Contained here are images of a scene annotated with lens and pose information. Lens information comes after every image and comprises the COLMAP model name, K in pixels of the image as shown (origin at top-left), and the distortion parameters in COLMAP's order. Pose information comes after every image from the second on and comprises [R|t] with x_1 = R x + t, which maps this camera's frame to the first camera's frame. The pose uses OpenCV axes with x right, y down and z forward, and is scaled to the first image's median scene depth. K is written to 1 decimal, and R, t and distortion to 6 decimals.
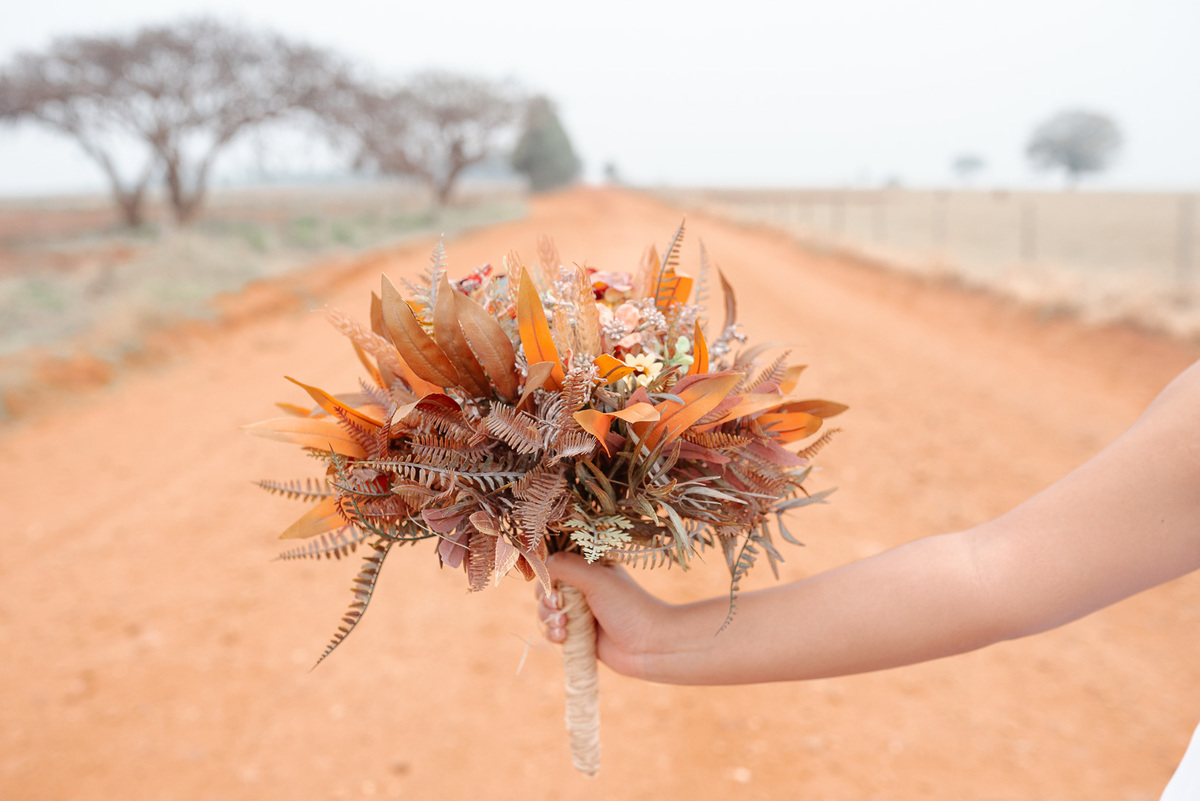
lens RADIAL K [[1210.3, 0, 601.3], [0, 1210.3, 400.3], [0, 0, 1]] dist [-0.010892, 0.000000]
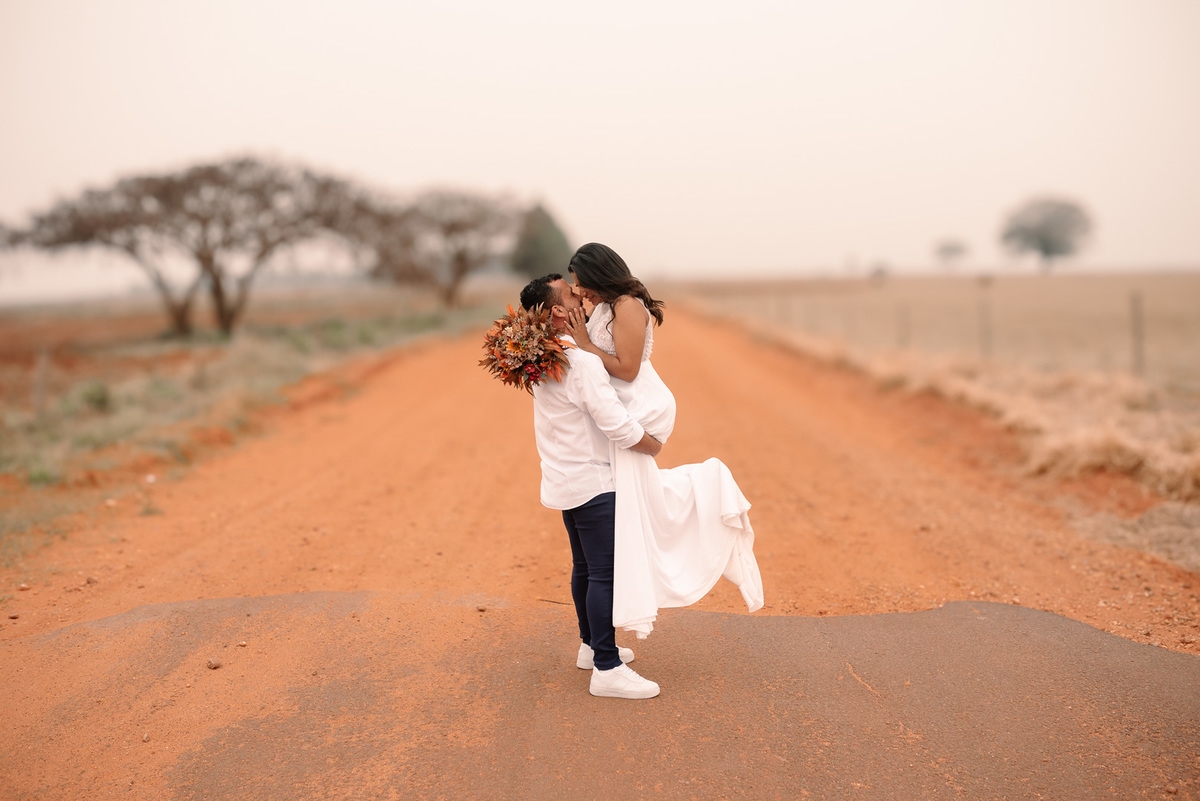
lens RADIAL K [[1210.3, 0, 599.0], [0, 1210.3, 399.1], [0, 0, 1]] dist [-0.010892, 0.000000]
pose [[0.999705, -0.023349, -0.006729, 0.019229], [0.022783, 0.996956, -0.074565, 0.015918], [0.008449, 0.074390, 0.997193, -0.152501]]
